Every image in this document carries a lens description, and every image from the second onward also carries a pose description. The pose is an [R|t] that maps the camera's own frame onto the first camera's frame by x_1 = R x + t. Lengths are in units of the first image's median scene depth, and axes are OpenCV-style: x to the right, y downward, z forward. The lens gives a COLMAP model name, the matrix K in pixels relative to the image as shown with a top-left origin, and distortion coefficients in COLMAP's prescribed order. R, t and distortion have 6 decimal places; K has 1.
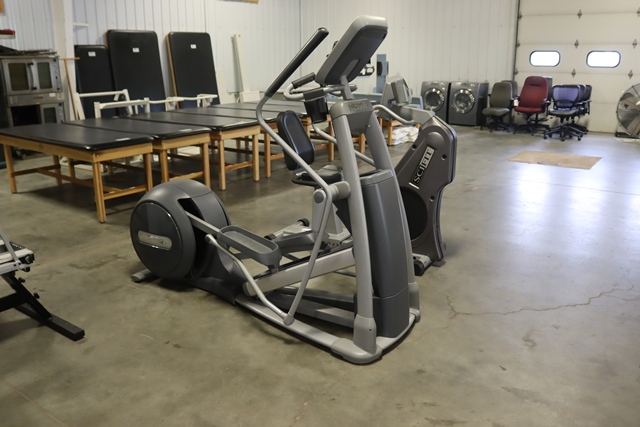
lens RADIAL K [[545.5, 0, 320.0], [0, 545.5, 213.5], [0, 0, 1]] dist [-0.146622, 0.111316]
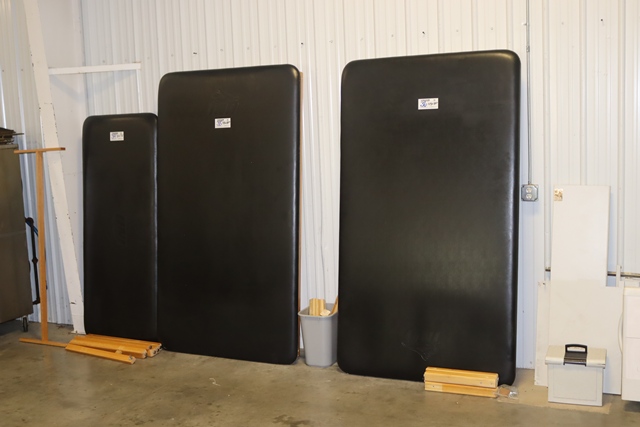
lens RADIAL K [[827.6, 0, 320.0], [0, 827.6, 213.5], [0, 0, 1]] dist [-0.008812, -0.007453]
pose [[0.179737, 0.108073, -0.977760, 0.280424], [-0.233680, 0.970187, 0.064280, -0.384899], [0.955557, 0.216929, 0.199633, 1.237013]]
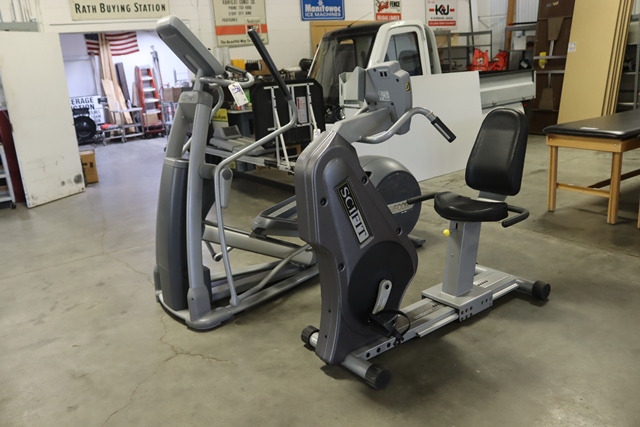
lens RADIAL K [[527.3, 0, 320.0], [0, 527.3, 213.5], [0, 0, 1]] dist [-0.146501, 0.102388]
pose [[-0.338846, 0.285316, -0.896537, 0.334269], [-0.195081, 0.910893, 0.363616, -0.140941], [0.920395, 0.298107, -0.252993, 0.531669]]
